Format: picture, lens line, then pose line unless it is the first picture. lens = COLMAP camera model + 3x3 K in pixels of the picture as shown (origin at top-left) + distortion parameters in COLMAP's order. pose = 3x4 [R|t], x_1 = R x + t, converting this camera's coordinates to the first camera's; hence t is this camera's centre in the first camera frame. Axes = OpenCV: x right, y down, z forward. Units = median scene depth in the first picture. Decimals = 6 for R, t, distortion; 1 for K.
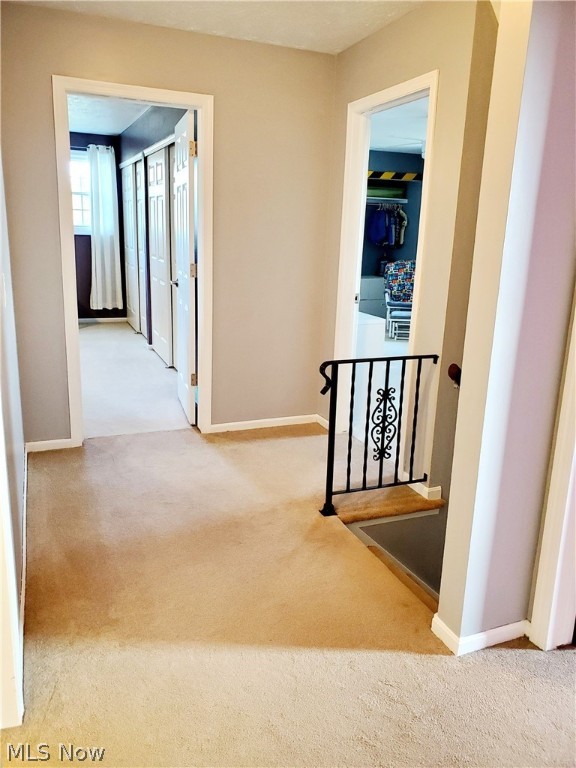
lens RADIAL K [[583.5, 0, 287.9], [0, 583.5, 384.3], [0, 0, 1]] dist [0.057193, 0.000646]
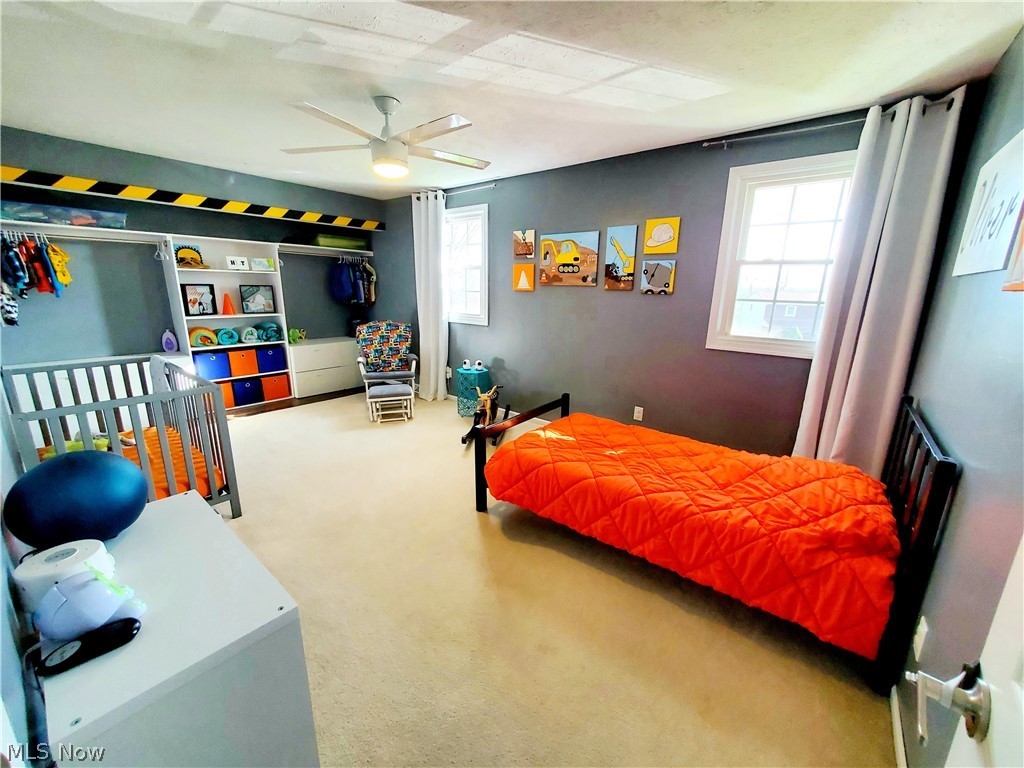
lens RADIAL K [[404.9, 0, 514.3], [0, 404.9, 384.5], [0, 0, 1]] dist [0.000281, 0.000009]
pose [[0.880248, -0.123596, 0.458136, 0.091882], [0.131964, 0.991158, 0.013843, -0.102394], [-0.455796, 0.048272, 0.888774, 0.391499]]
